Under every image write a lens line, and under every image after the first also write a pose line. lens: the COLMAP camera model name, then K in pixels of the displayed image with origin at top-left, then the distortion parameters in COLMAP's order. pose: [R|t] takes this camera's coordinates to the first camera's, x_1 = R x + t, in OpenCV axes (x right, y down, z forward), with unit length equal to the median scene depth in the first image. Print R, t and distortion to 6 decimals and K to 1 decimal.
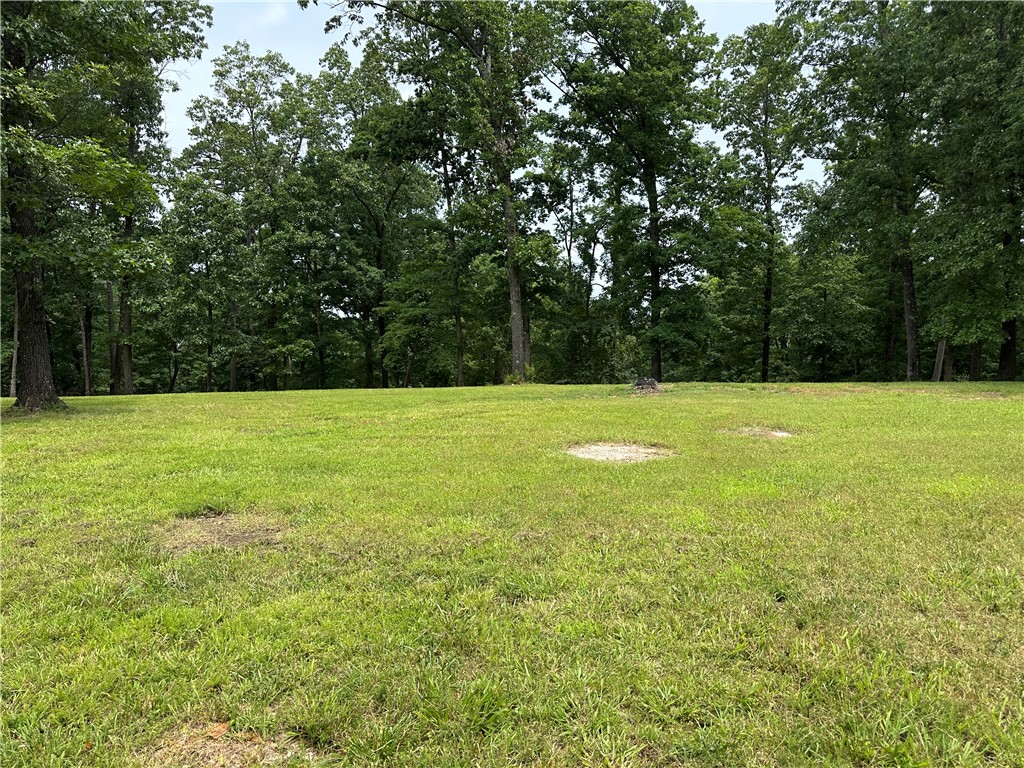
lens RADIAL K [[718.1, 0, 511.8], [0, 718.1, 387.5], [0, 0, 1]] dist [0.055642, -0.068298]
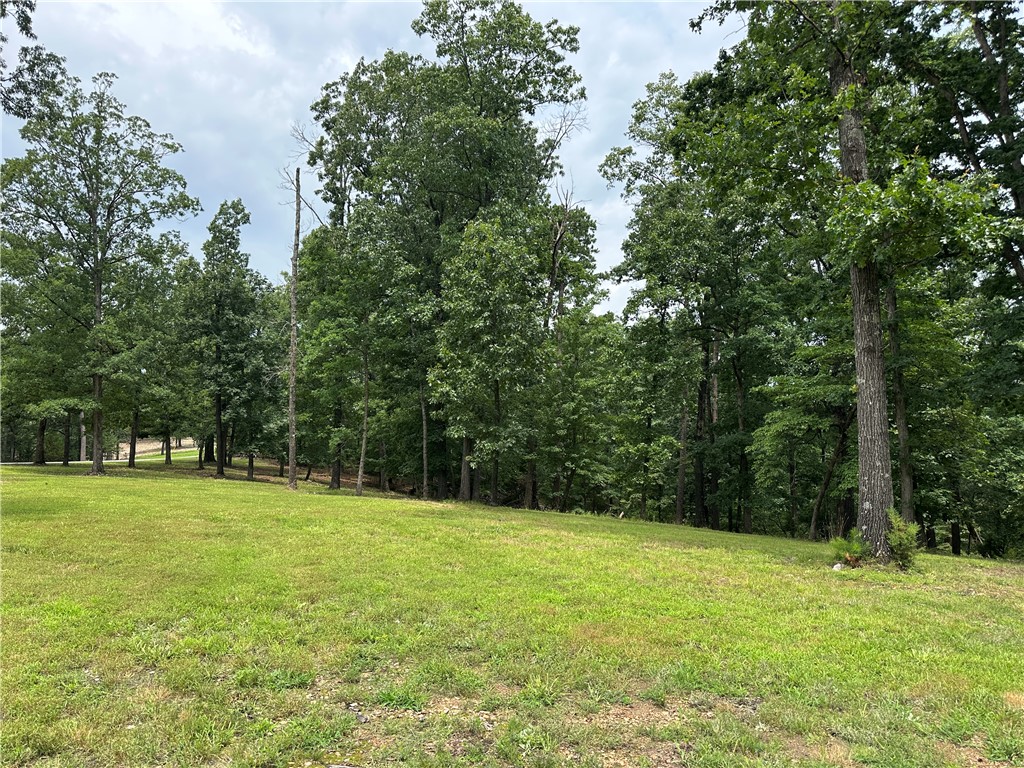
lens RADIAL K [[718.1, 0, 505.7], [0, 718.1, 389.6], [0, 0, 1]] dist [0.055642, -0.068298]
pose [[0.676326, -0.021300, -0.736294, 0.132454], [-0.073737, 0.992603, -0.096446, -0.036297], [0.732902, 0.119521, 0.669753, 0.468300]]
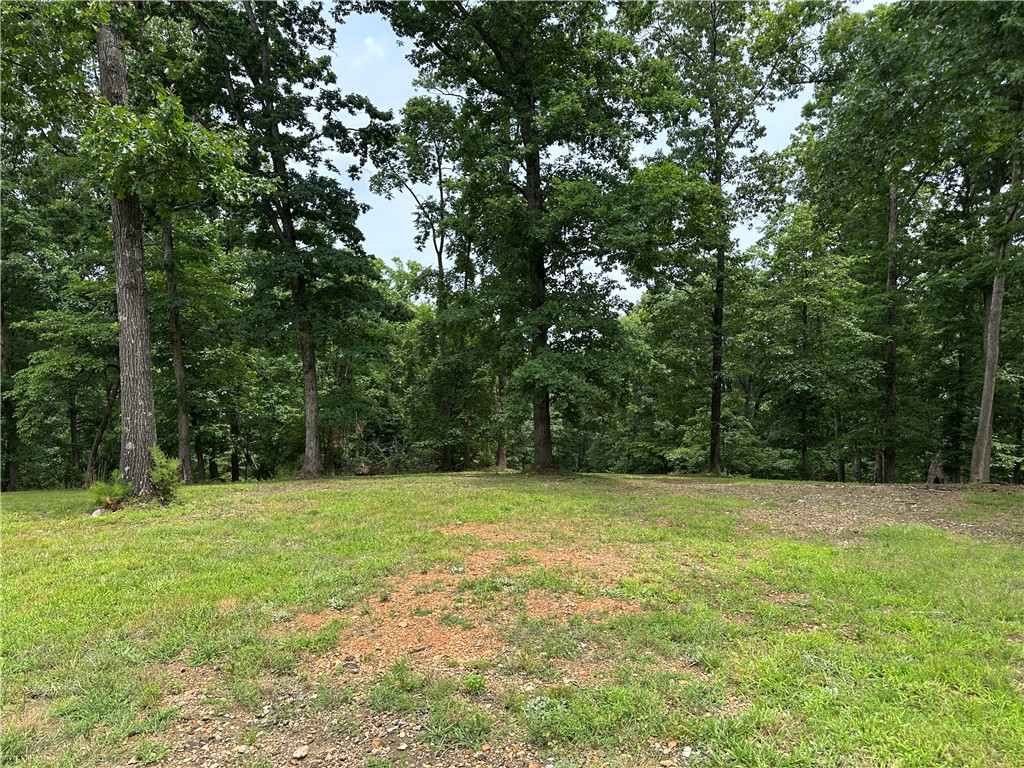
lens RADIAL K [[718.1, 0, 519.6], [0, 718.1, 385.7], [0, 0, 1]] dist [0.055642, -0.068298]
pose [[0.995394, 0.002295, 0.095839, 0.141232], [0.003074, 0.998435, -0.055834, -0.036077], [-0.095818, 0.055872, 0.993830, 0.475582]]
